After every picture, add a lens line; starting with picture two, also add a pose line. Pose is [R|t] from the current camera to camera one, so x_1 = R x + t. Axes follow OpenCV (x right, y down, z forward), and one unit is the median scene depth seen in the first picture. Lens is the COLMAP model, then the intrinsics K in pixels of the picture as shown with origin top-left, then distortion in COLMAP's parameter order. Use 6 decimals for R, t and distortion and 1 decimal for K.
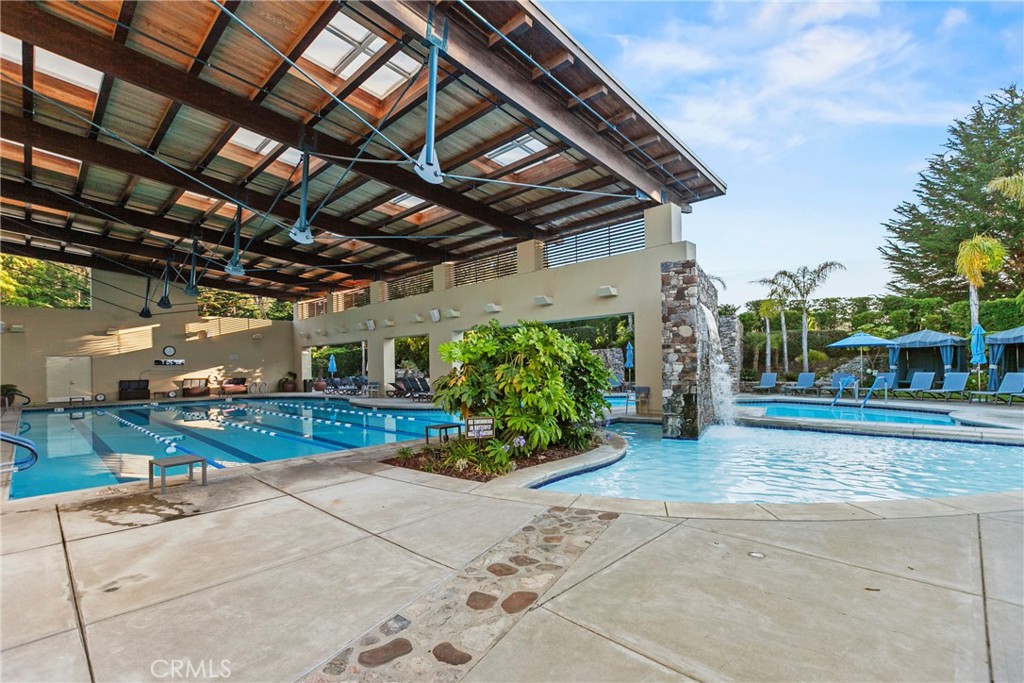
lens RADIAL K [[482.8, 0, 510.4], [0, 482.8, 374.7], [0, 0, 1]] dist [0.006333, -0.000559]
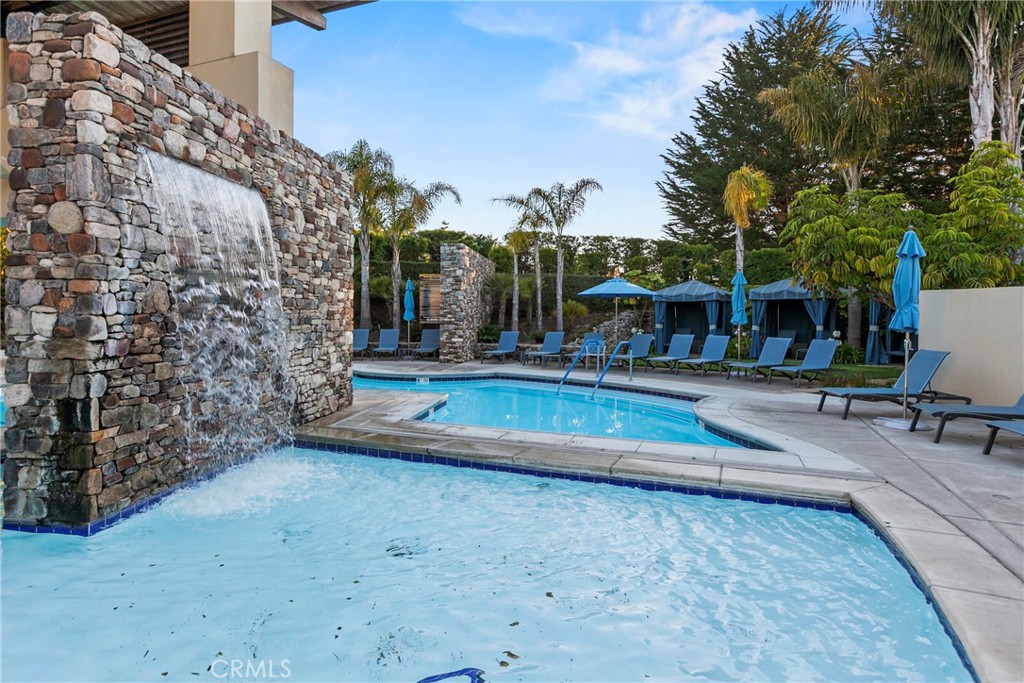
lens RADIAL K [[603.2, 0, 510.9], [0, 603.2, 339.0], [0, 0, 1]] dist [-0.007969, -0.000630]
pose [[0.924390, 0.009806, 0.381324, 0.200583], [-0.017252, 0.999721, 0.016114, -0.006335], [-0.381059, -0.021474, 0.924301, 0.193964]]
